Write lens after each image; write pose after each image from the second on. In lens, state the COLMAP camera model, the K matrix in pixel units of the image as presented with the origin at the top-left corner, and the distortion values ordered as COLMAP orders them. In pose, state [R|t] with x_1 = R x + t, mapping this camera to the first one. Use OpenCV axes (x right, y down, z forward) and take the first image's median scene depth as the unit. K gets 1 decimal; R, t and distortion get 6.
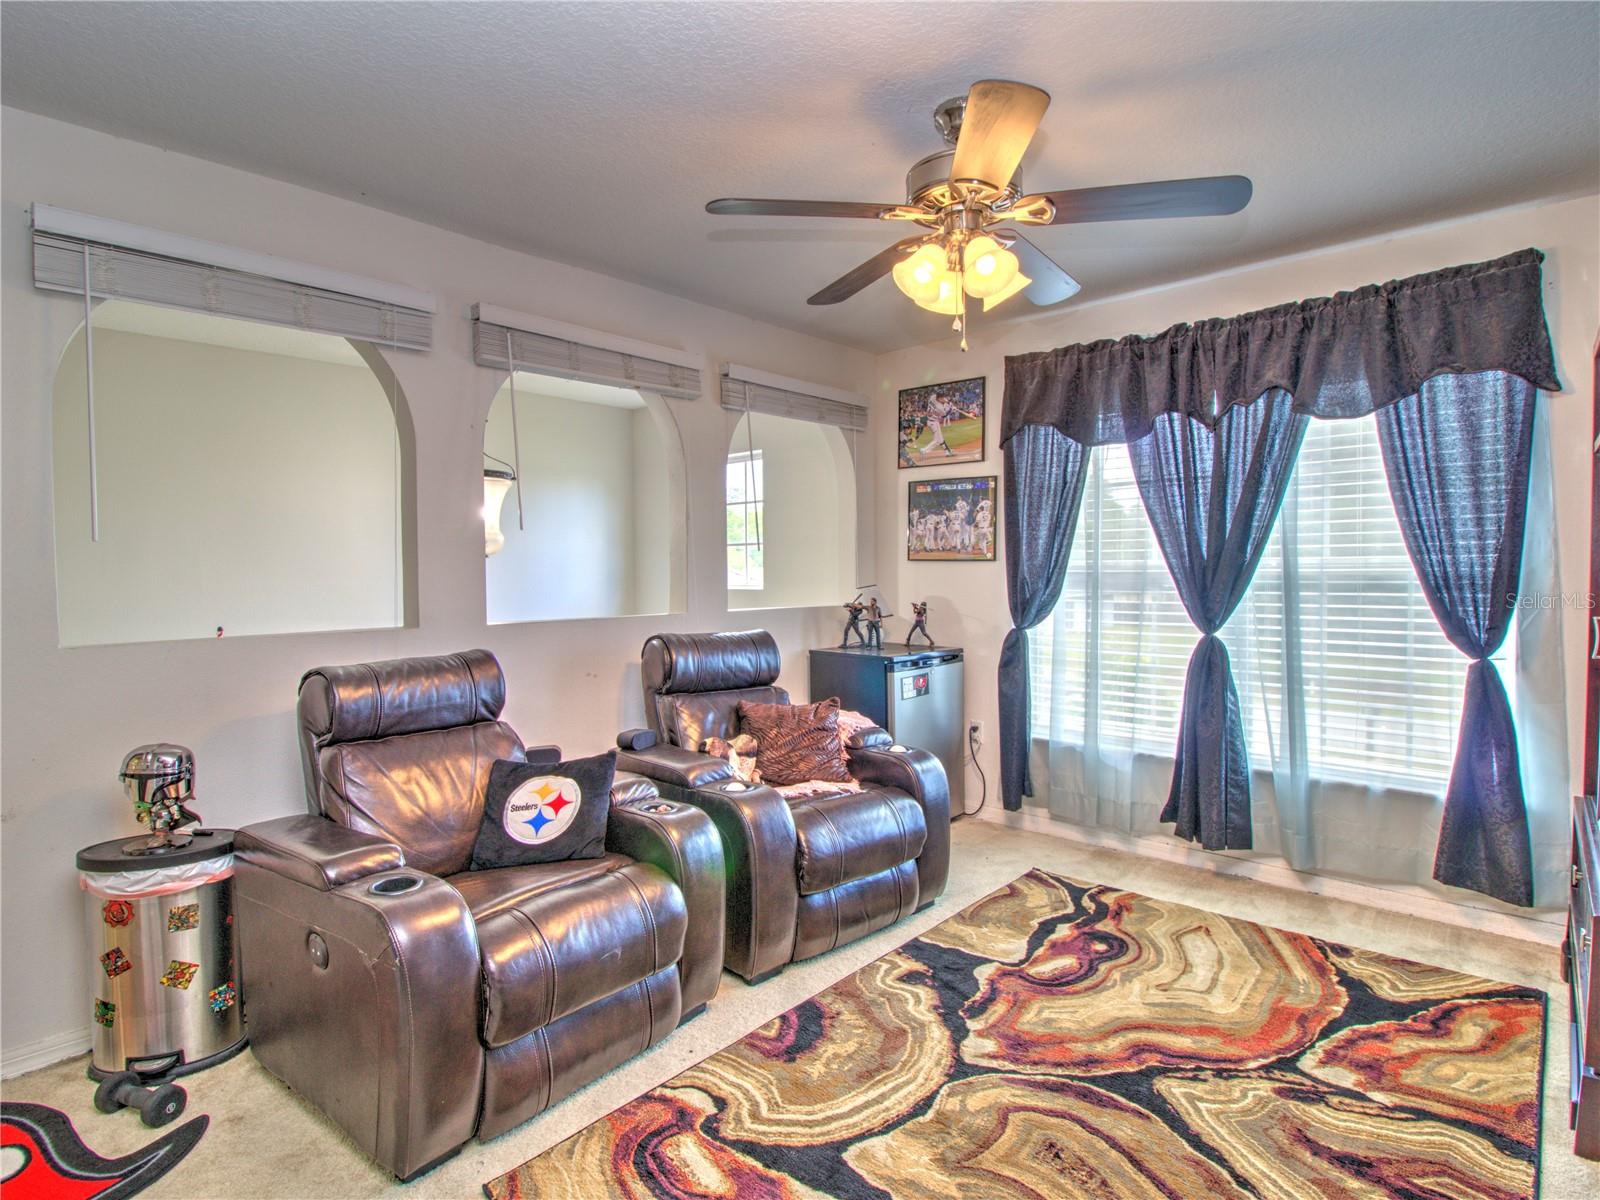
lens RADIAL K [[831.0, 0, 807.2], [0, 831.0, 597.0], [0, 0, 1]] dist [-0.003418, -0.010509]
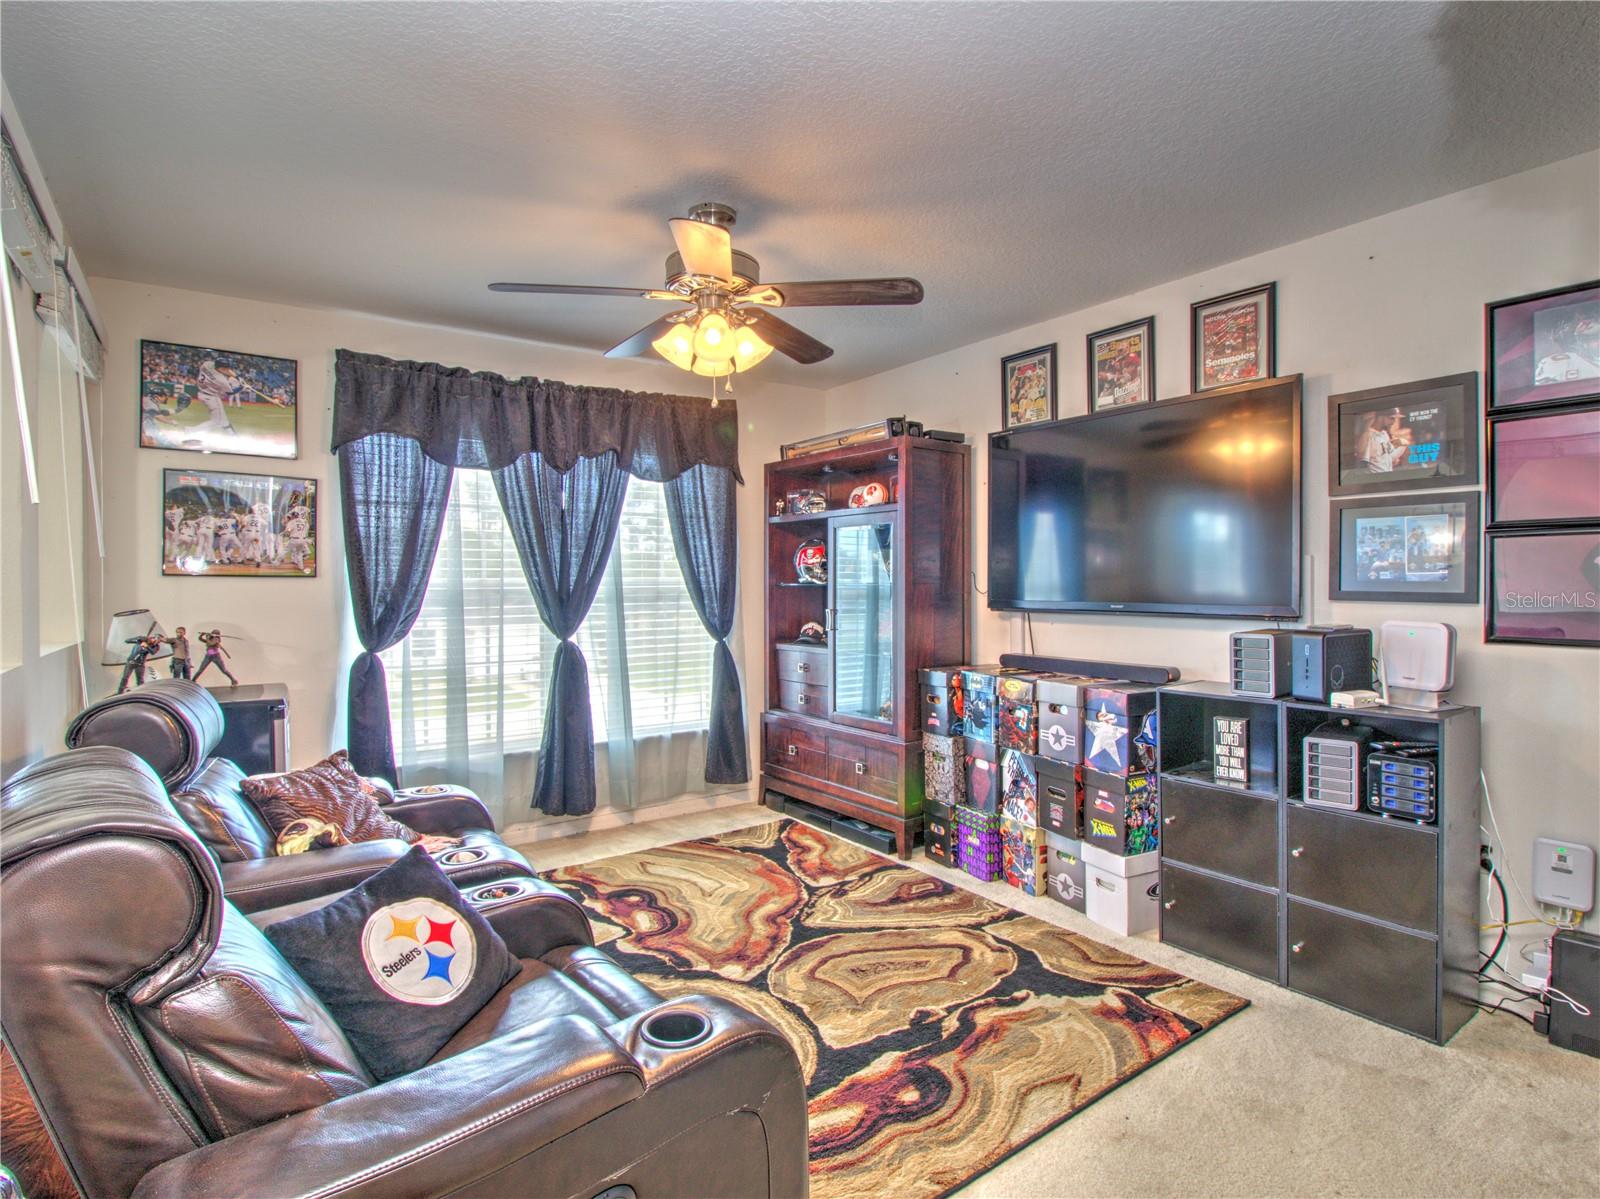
lens RADIAL K [[831.0, 0, 807.1], [0, 831.0, 592.3], [0, 0, 1]] dist [-0.003418, -0.010509]
pose [[0.205997, -0.004773, 0.978541, -0.727246], [0.037206, 0.999303, -0.002958, -0.009247], [-0.977845, 0.037017, 0.206032, 0.461256]]
